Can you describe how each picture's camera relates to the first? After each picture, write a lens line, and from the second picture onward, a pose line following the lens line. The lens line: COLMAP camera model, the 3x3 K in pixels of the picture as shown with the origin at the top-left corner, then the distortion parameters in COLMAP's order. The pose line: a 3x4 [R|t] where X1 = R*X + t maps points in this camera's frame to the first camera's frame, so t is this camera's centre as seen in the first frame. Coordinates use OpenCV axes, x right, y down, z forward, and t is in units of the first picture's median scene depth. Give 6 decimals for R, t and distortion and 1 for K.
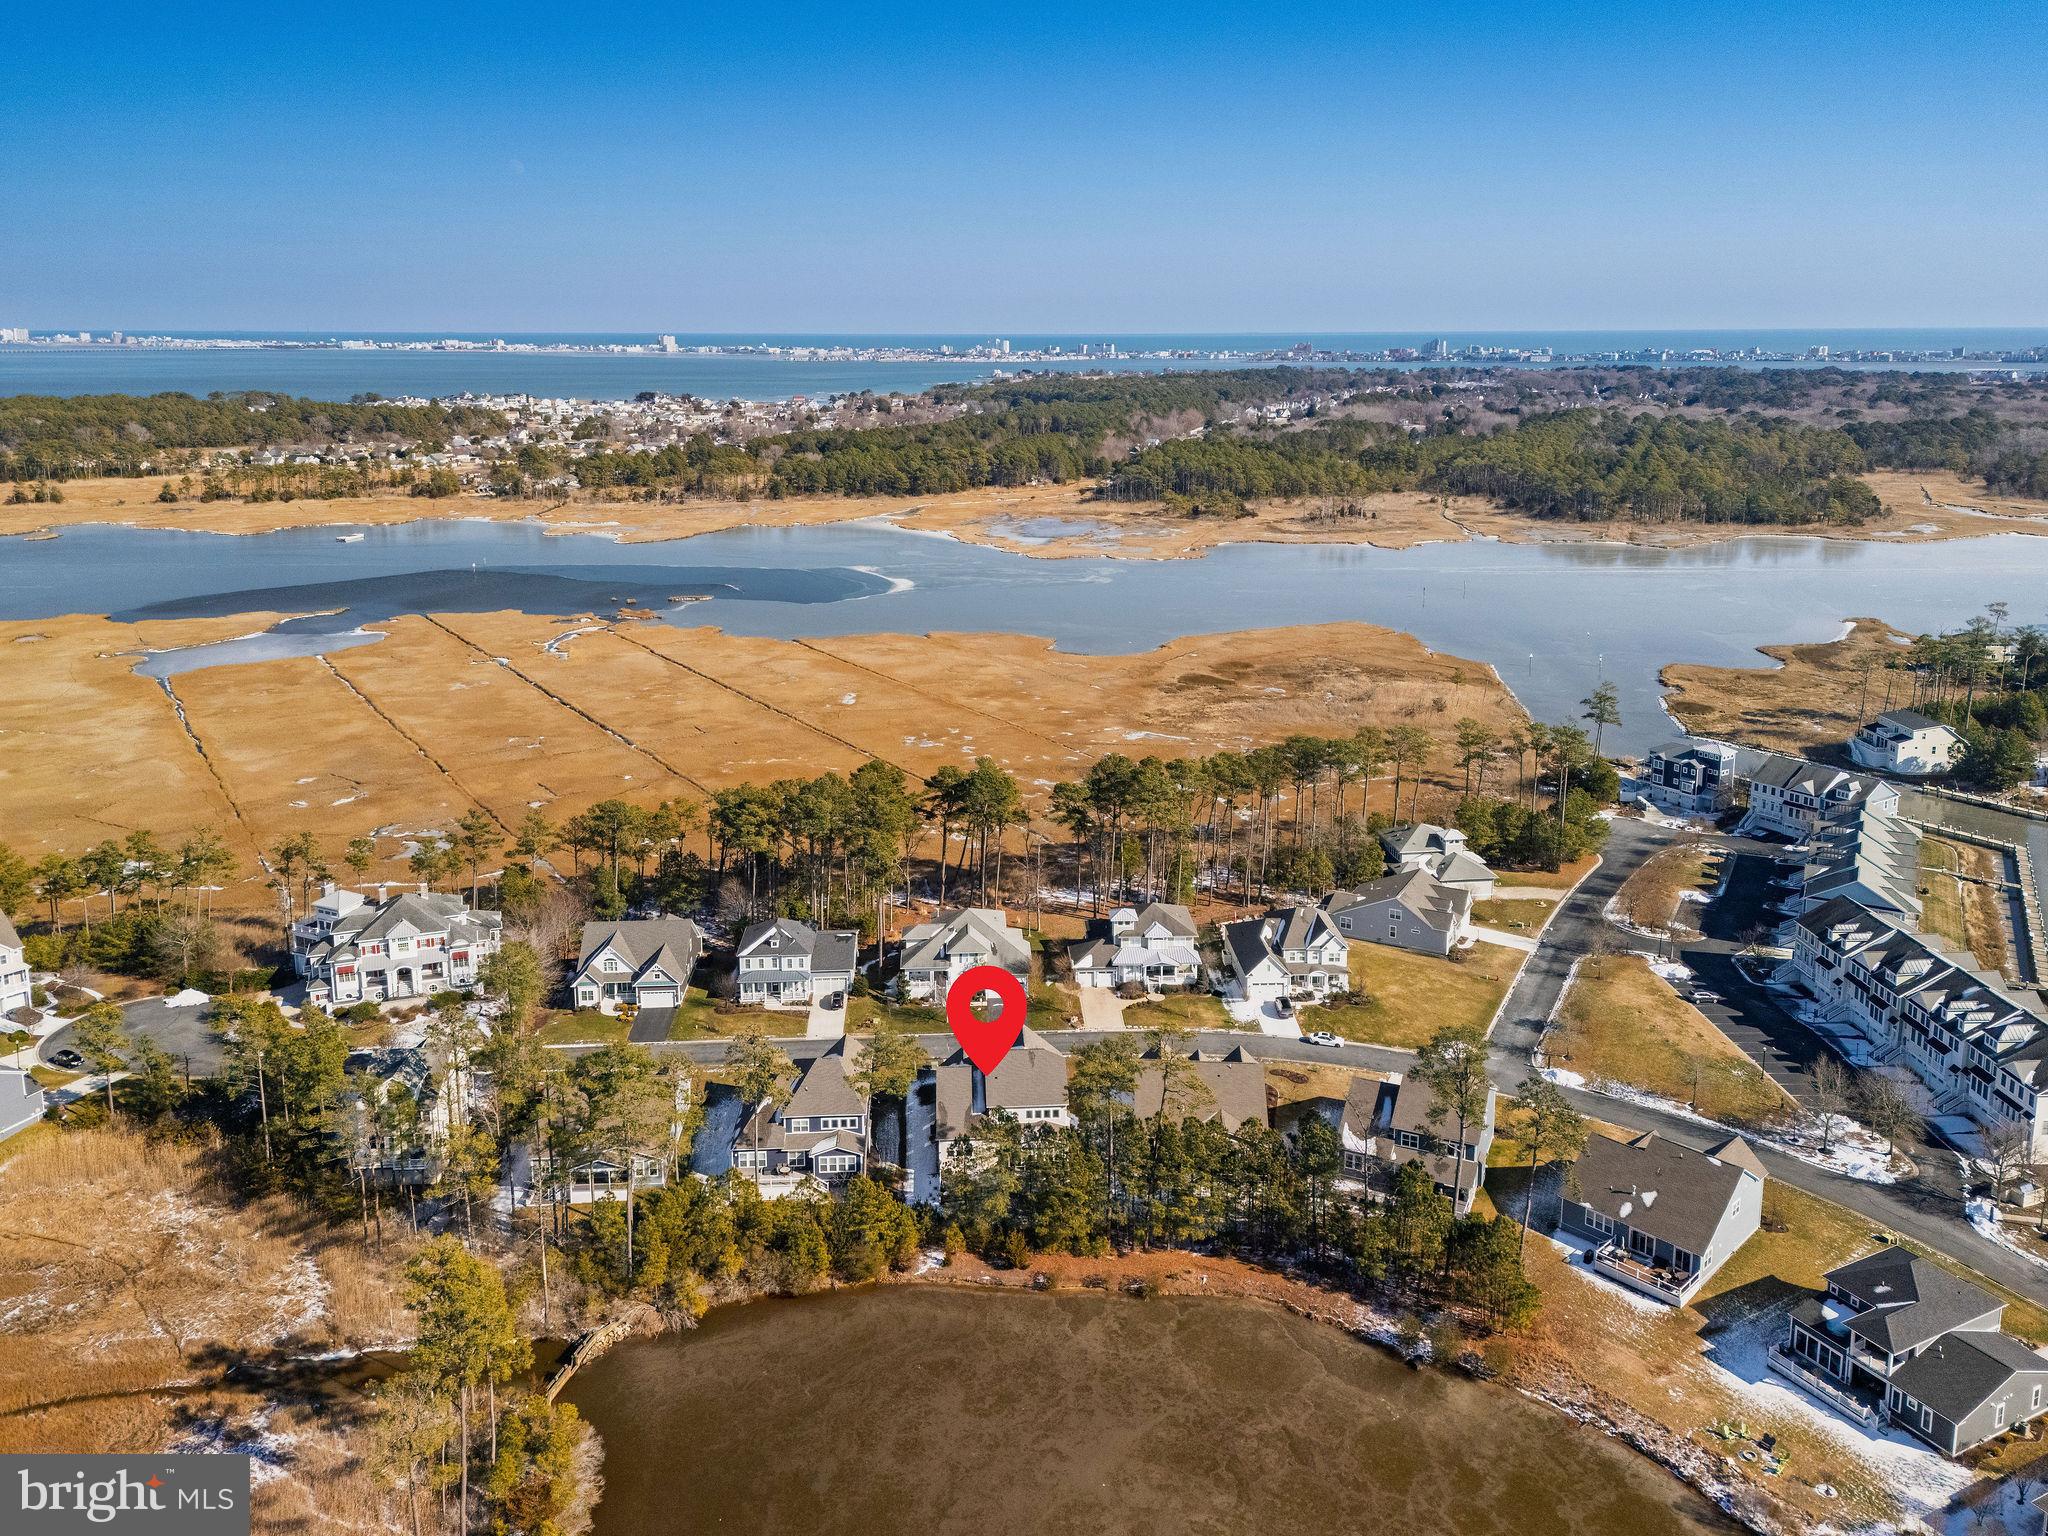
lens RADIAL K [[1517.9, 0, 1030.6], [0, 1517.9, 708.6], [0, 0, 1]] dist [0.086661, -0.094281]
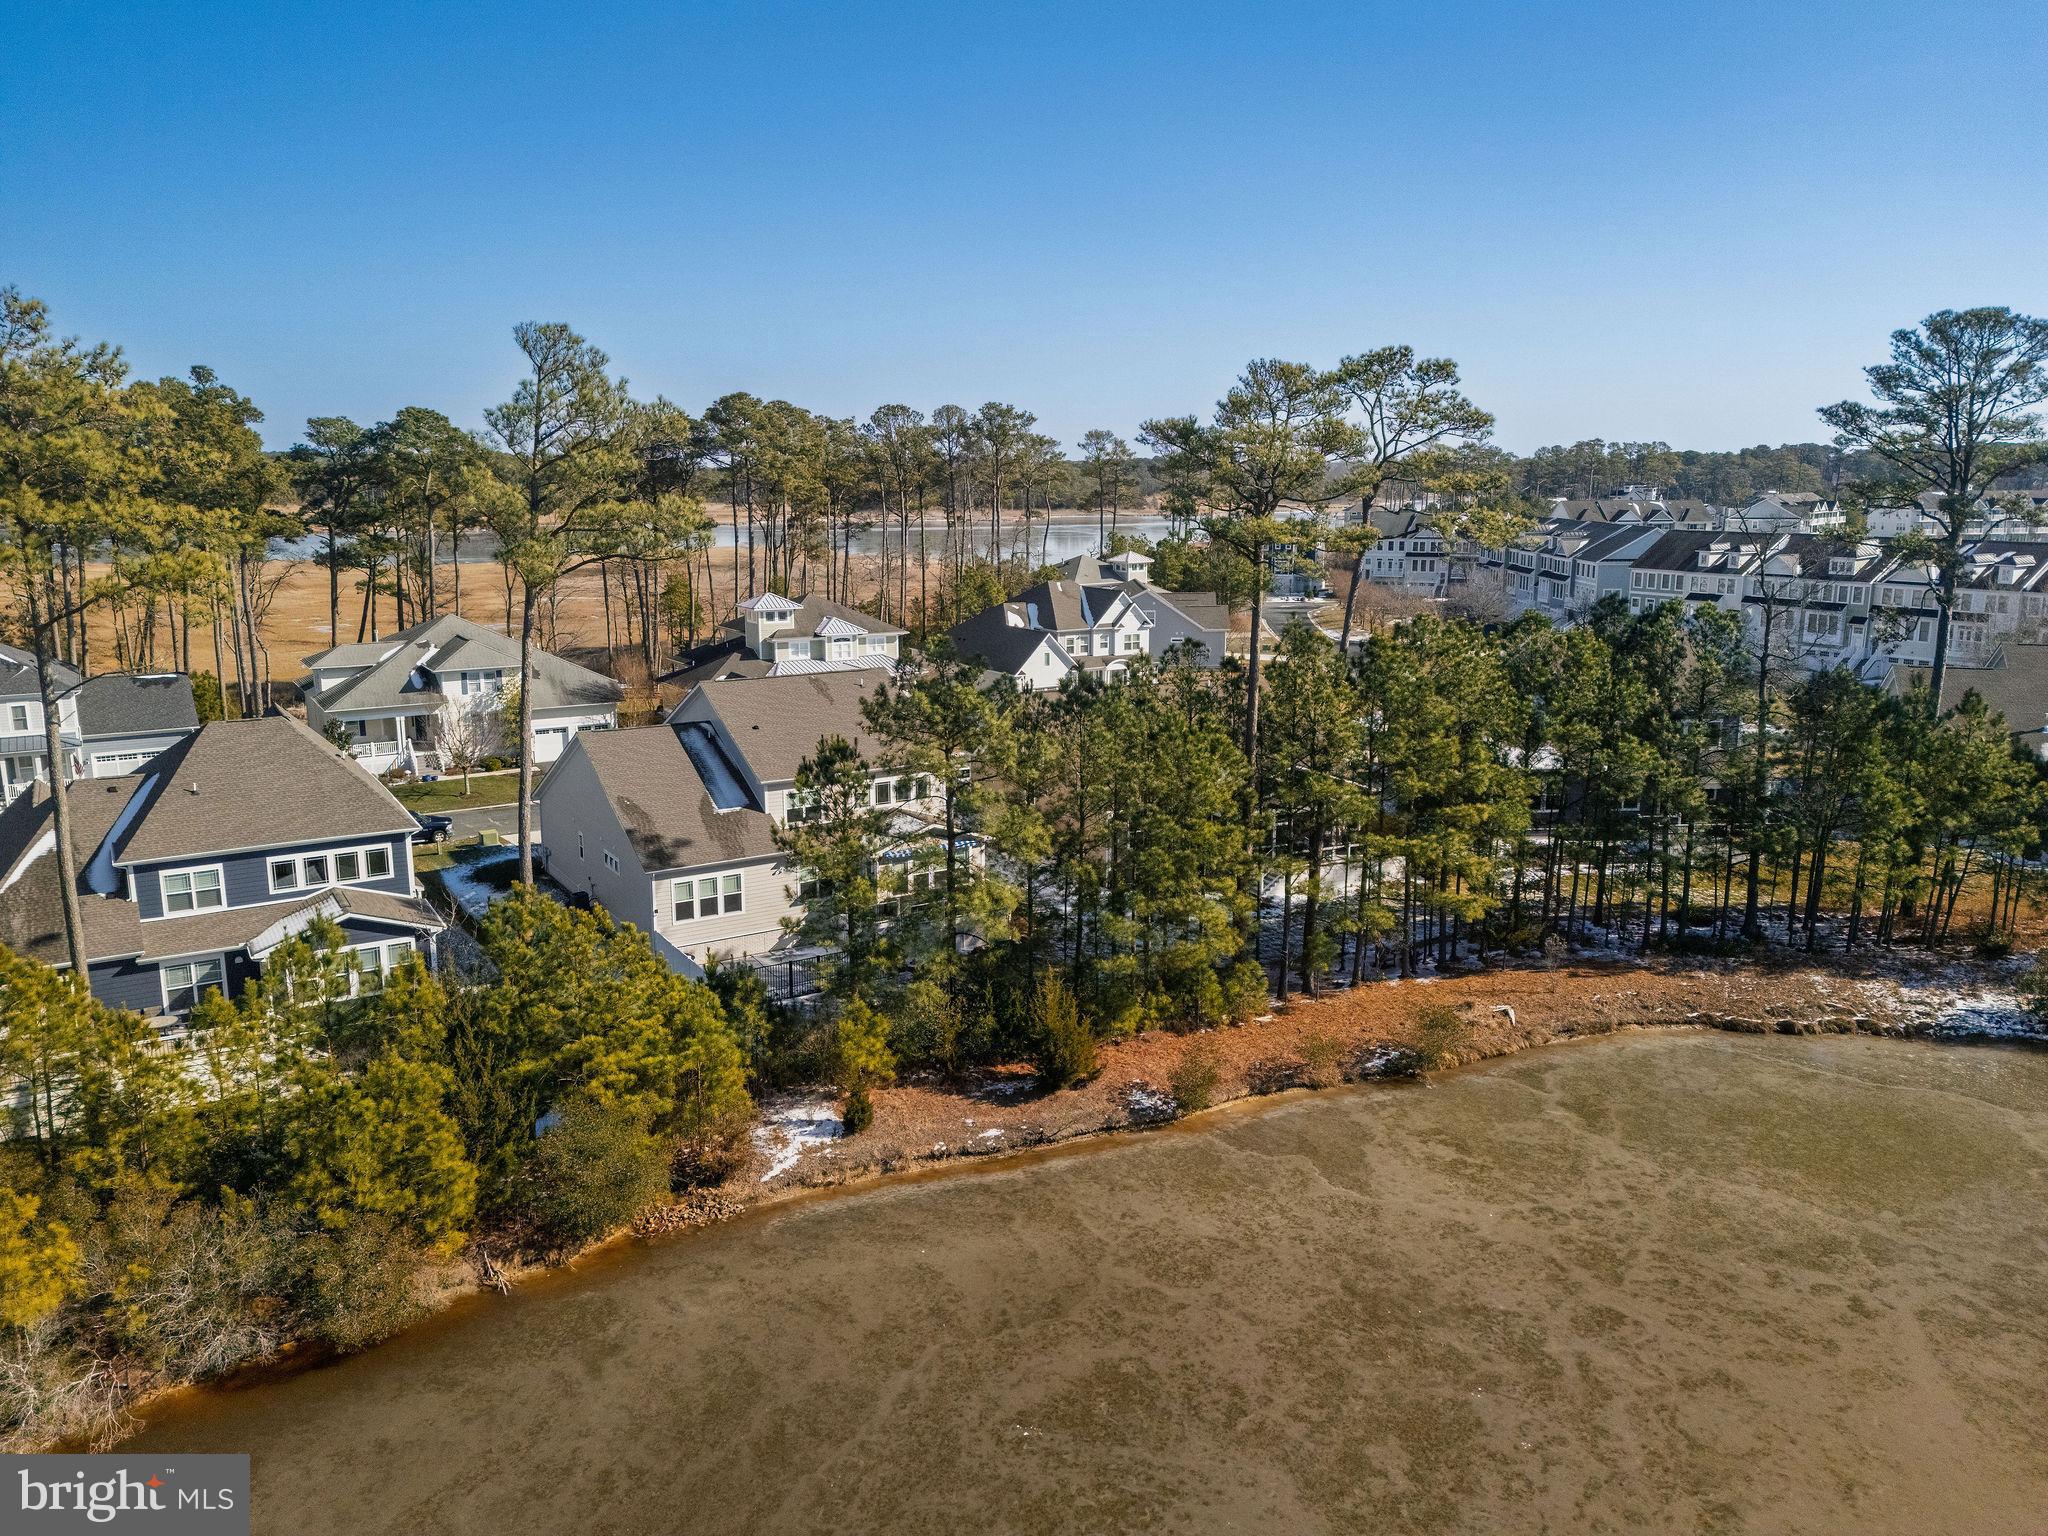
lens RADIAL K [[1480.3, 0, 1037.9], [0, 1480.3, 767.0], [0, 0, 1]] dist [0.110820, -0.107495]
pose [[0.874349, -0.093659, 0.476175, -0.117032], [0.111071, 0.993776, -0.008483, 0.218369], [-0.472417, 0.060306, 0.879310, 0.524900]]
